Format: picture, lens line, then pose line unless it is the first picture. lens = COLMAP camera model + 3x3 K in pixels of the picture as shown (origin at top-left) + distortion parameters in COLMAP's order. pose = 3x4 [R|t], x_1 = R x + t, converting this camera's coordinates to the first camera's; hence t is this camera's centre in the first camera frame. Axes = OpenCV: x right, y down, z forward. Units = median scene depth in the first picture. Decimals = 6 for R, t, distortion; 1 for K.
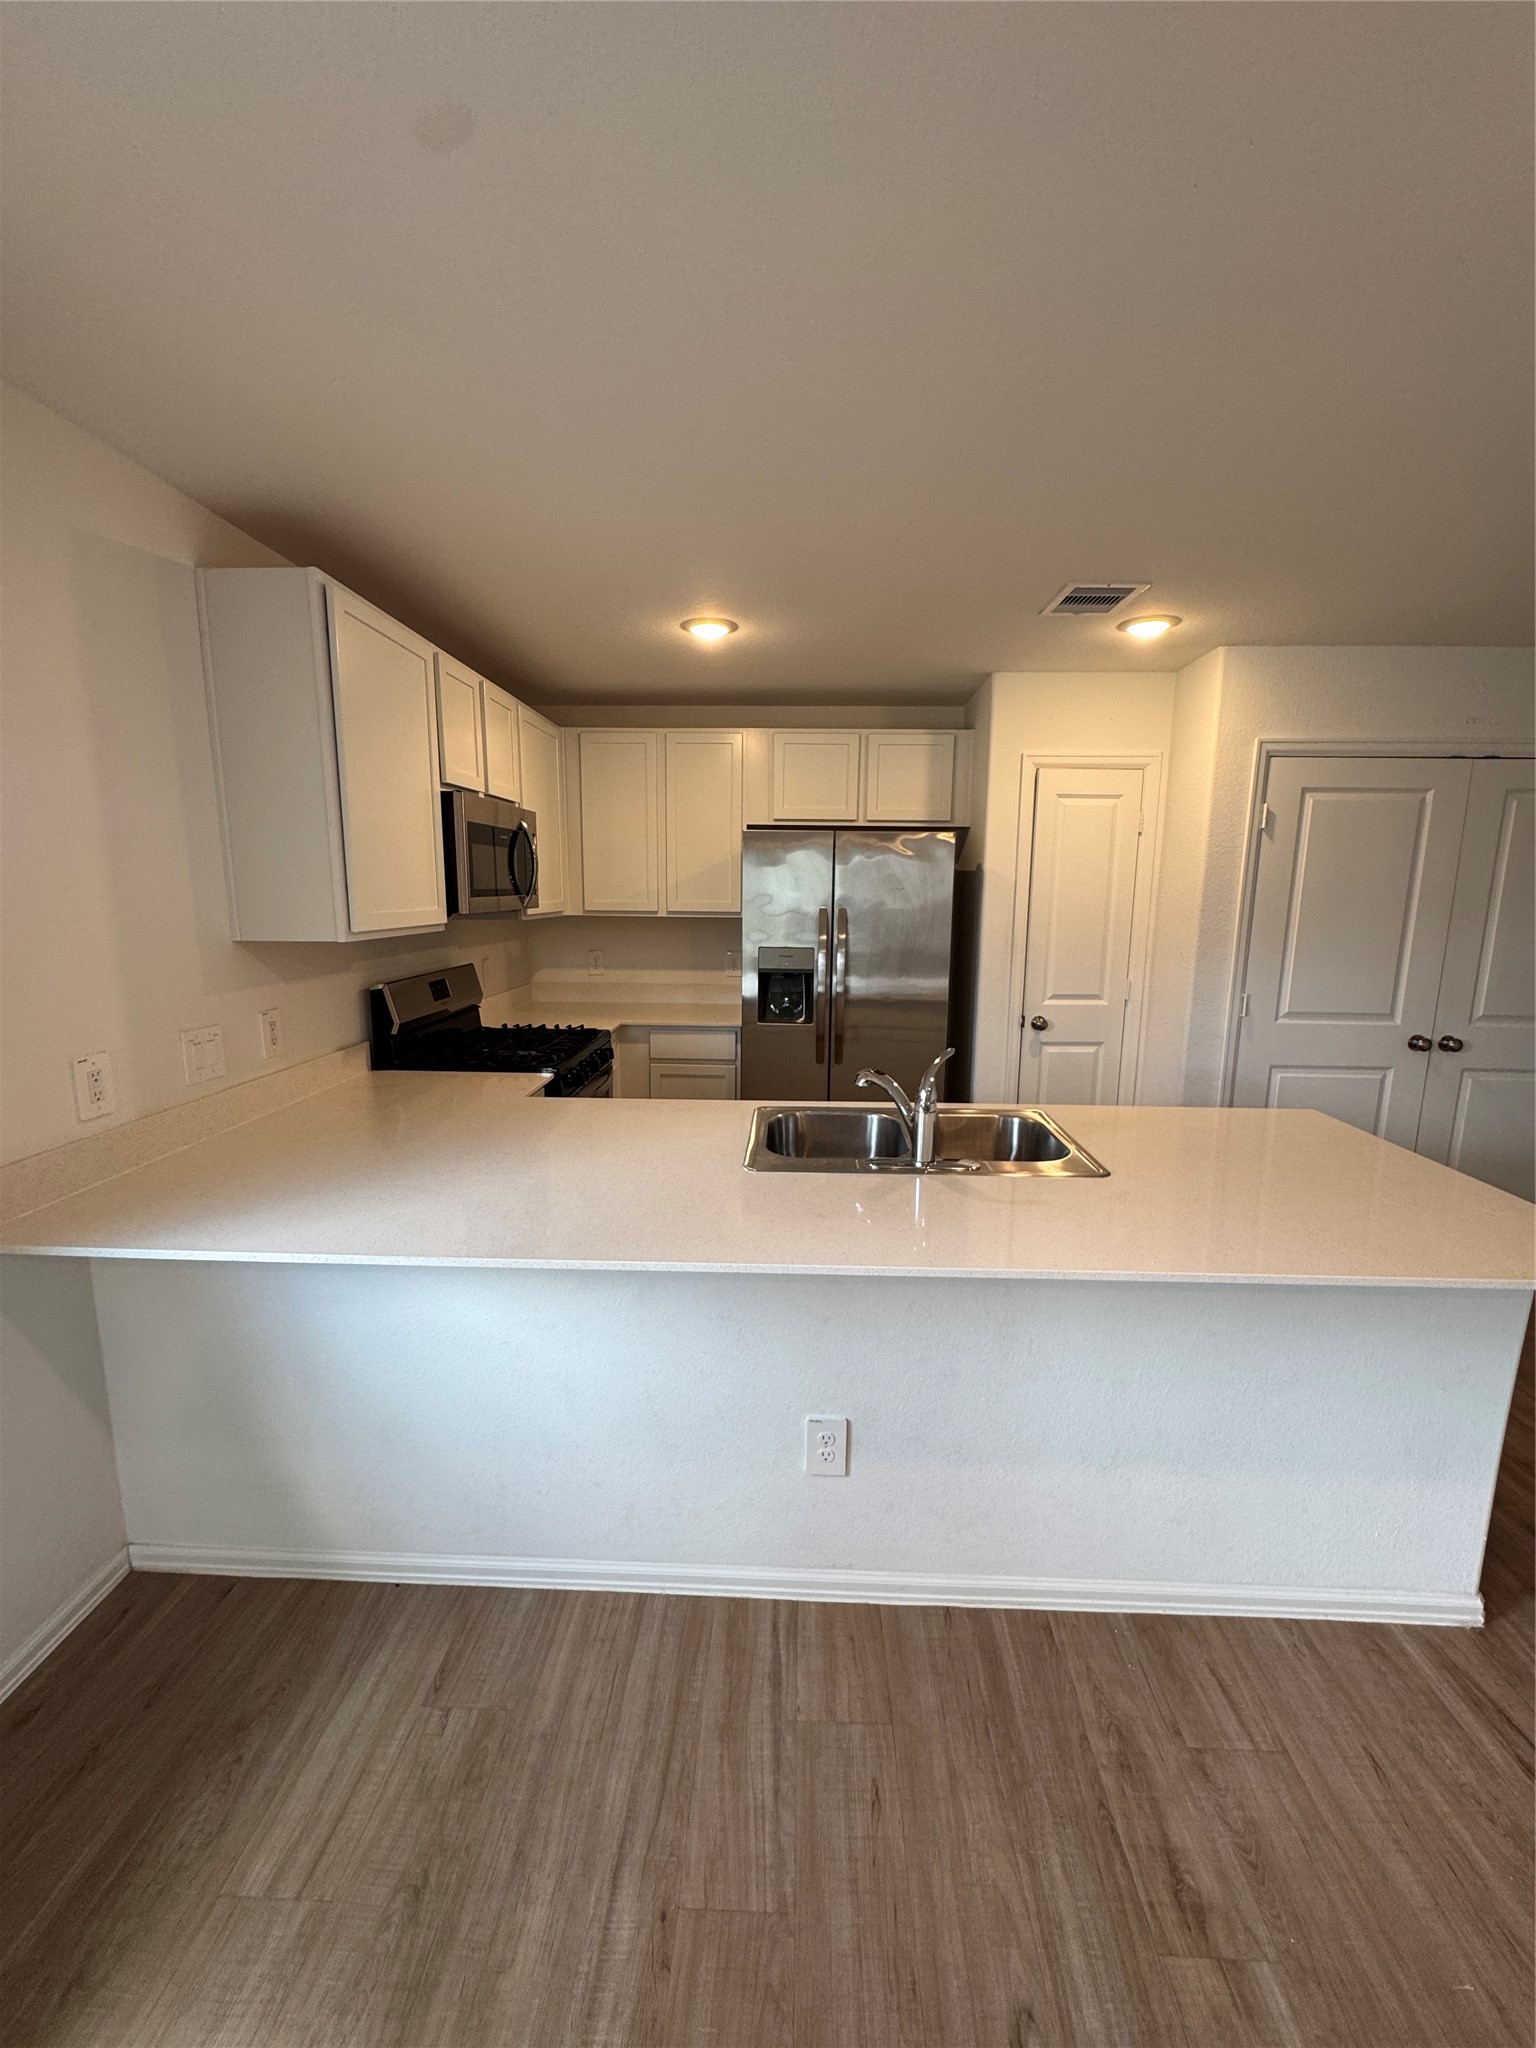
lens RADIAL K [[820.7, 0, 768.0], [0, 820.7, 1027.0], [0, 0, 1]] dist [-0.002925, 0.000037]
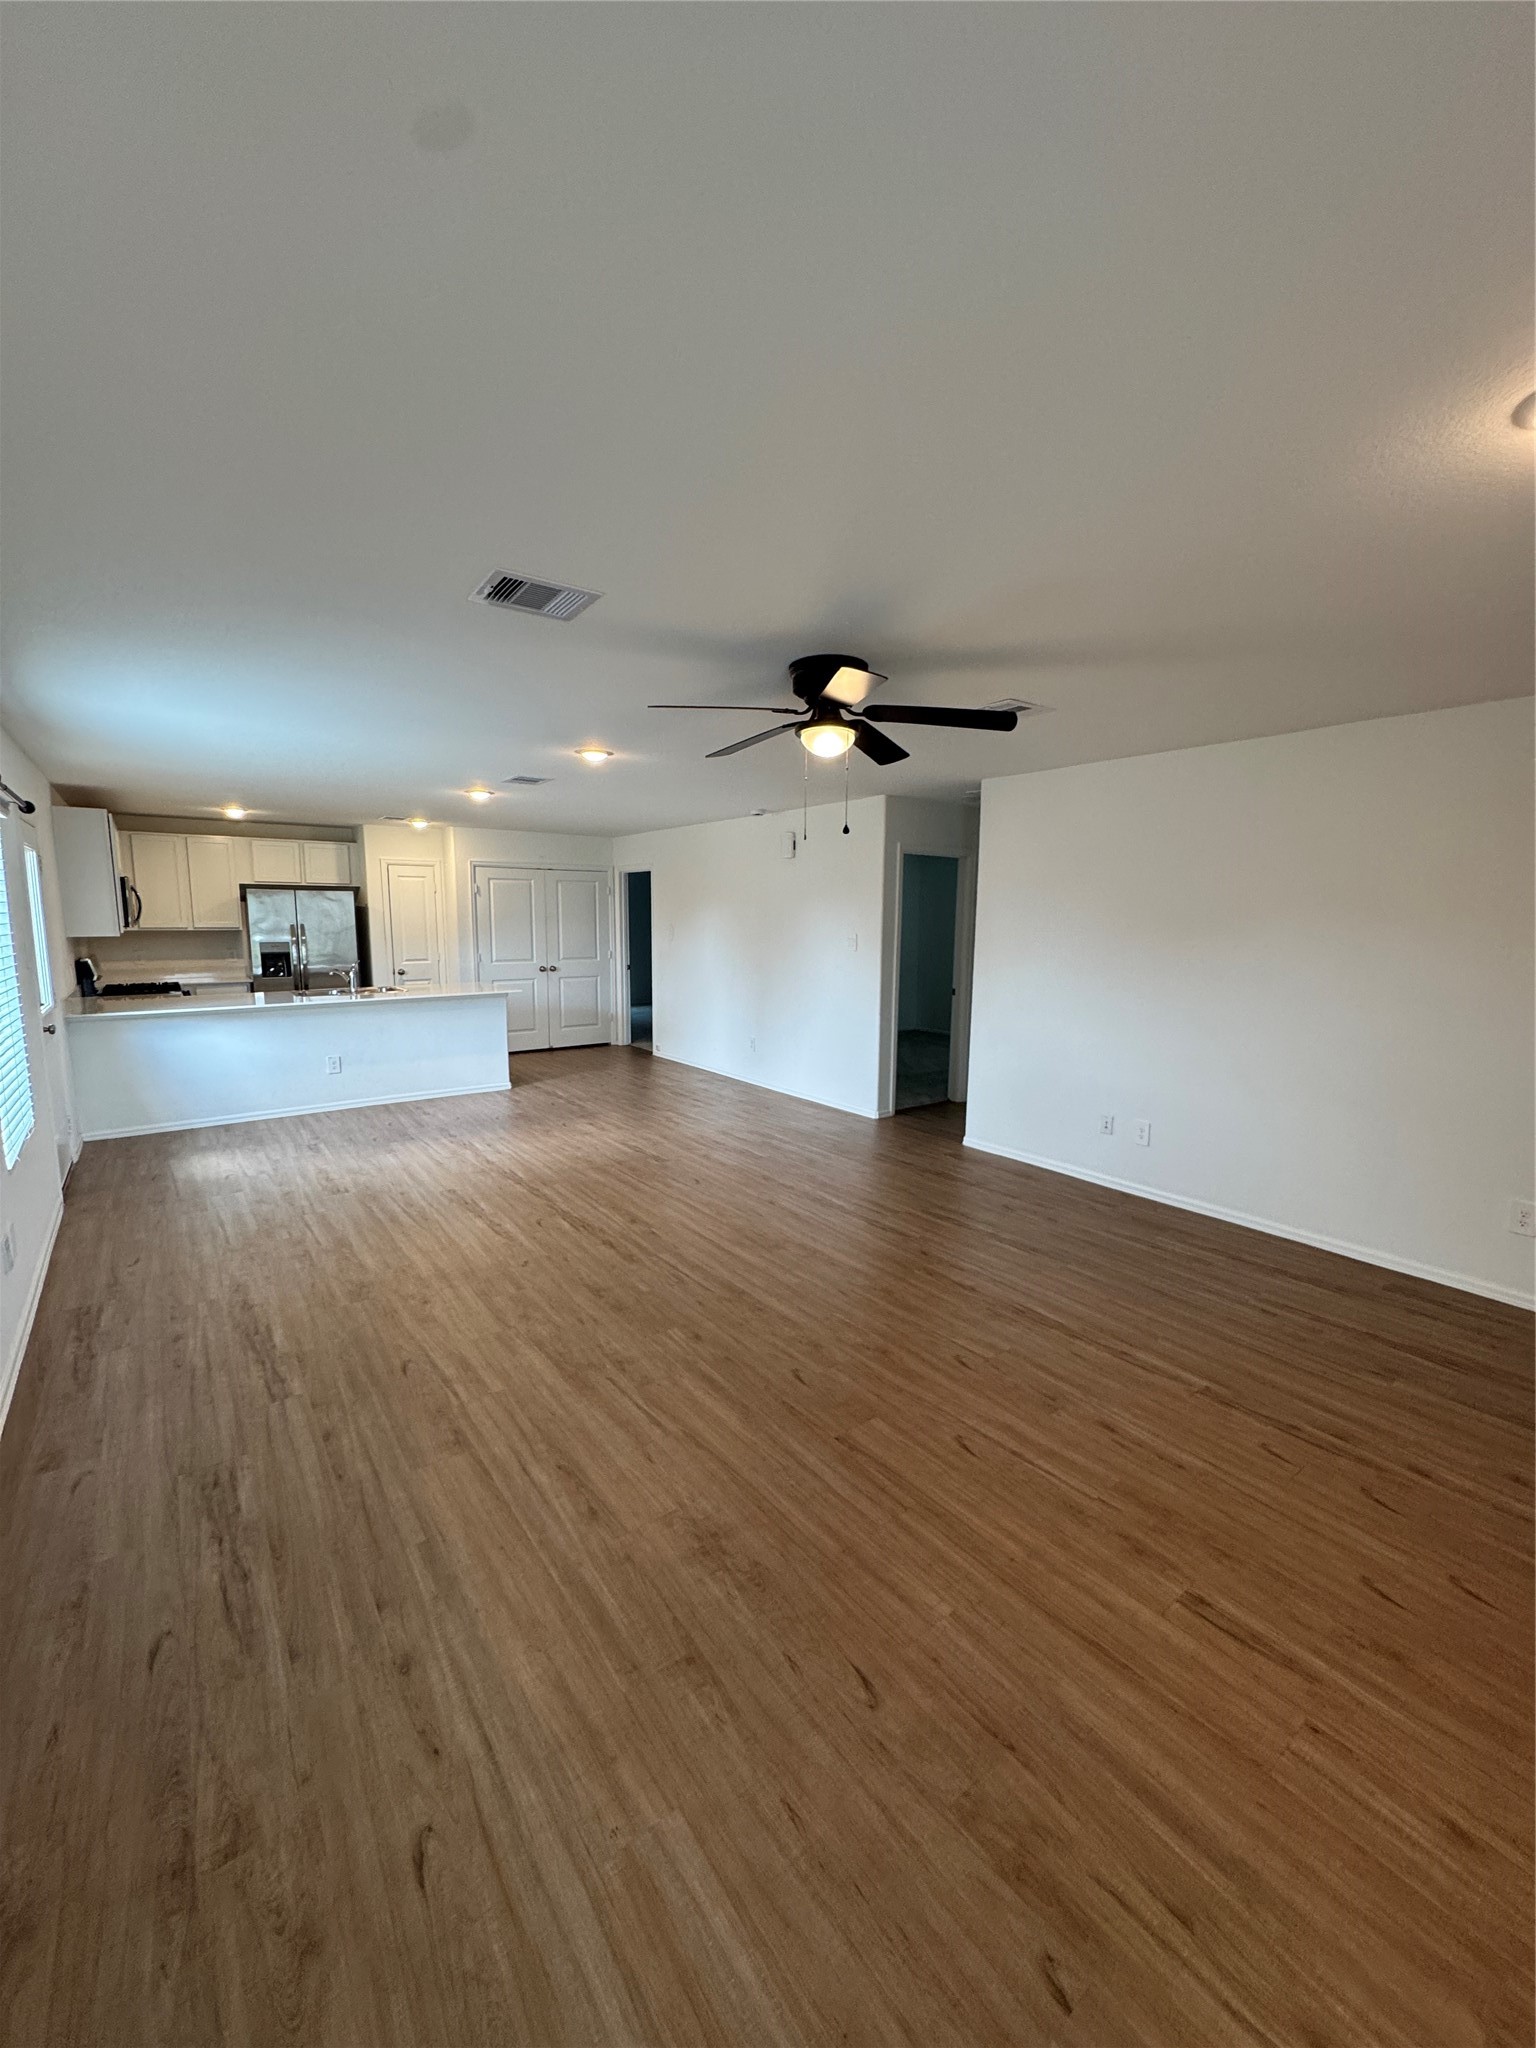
lens RADIAL K [[820.7, 0, 765.1], [0, 820.7, 1028.8], [0, 0, 1]] dist [-0.002925, 0.000037]
pose [[0.775571, -0.096491, 0.623842, -0.341752], [0.105579, 0.994156, 0.022510, 0.213760], [-0.622368, 0.048407, 0.781227, -1.472275]]
